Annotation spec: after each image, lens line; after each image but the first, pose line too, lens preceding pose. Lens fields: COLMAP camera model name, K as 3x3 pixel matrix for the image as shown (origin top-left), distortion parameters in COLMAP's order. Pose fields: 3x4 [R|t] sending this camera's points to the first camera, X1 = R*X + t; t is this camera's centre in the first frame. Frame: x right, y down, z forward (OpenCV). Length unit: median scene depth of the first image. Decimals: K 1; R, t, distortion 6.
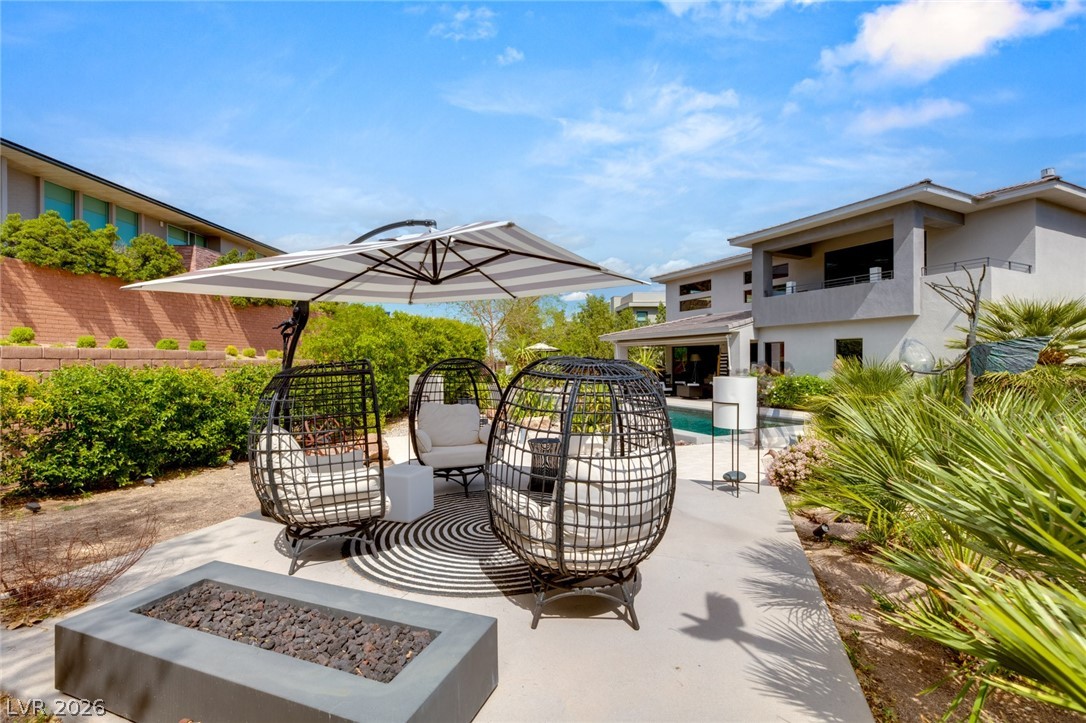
lens RADIAL K [[492.7, 0, 543.0], [0, 492.7, 361.5], [0, 0, 1]] dist [-0.001137, -0.000001]
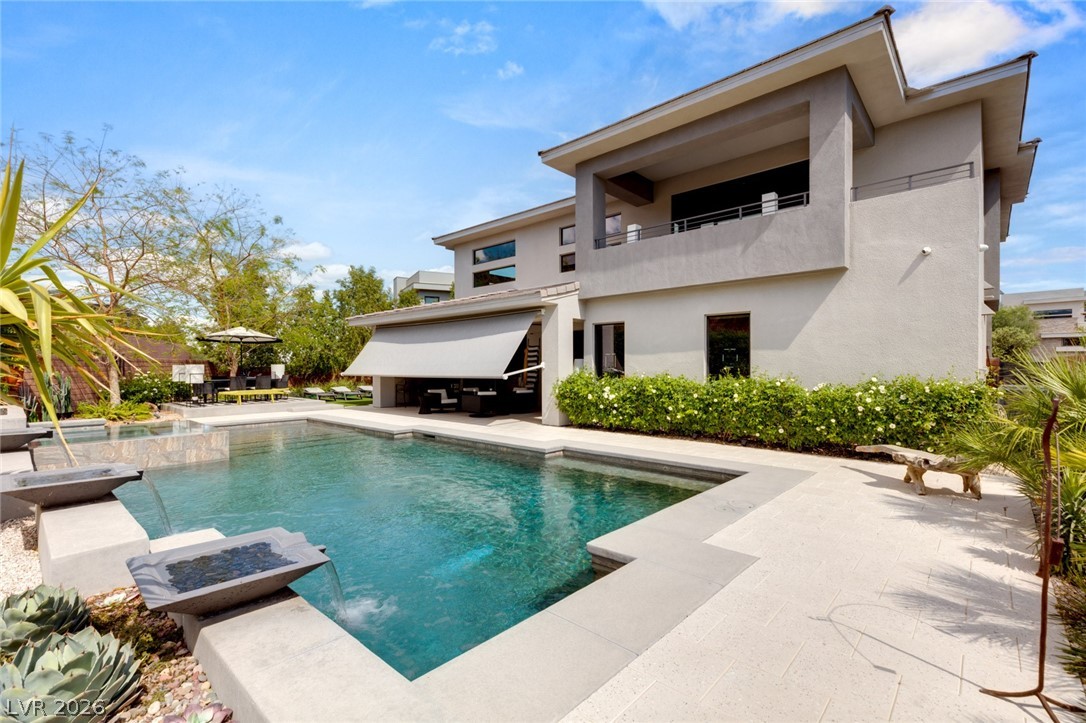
lens RADIAL K [[492.7, 0, 543.0], [0, 492.7, 361.5], [0, 0, 1]] dist [-0.001137, -0.000001]
pose [[0.930795, -0.001350, 0.365538, 0.161025], [0.004853, 0.999951, -0.008666, 0.014414], [-0.365509, 0.009840, 0.930756, 0.441356]]
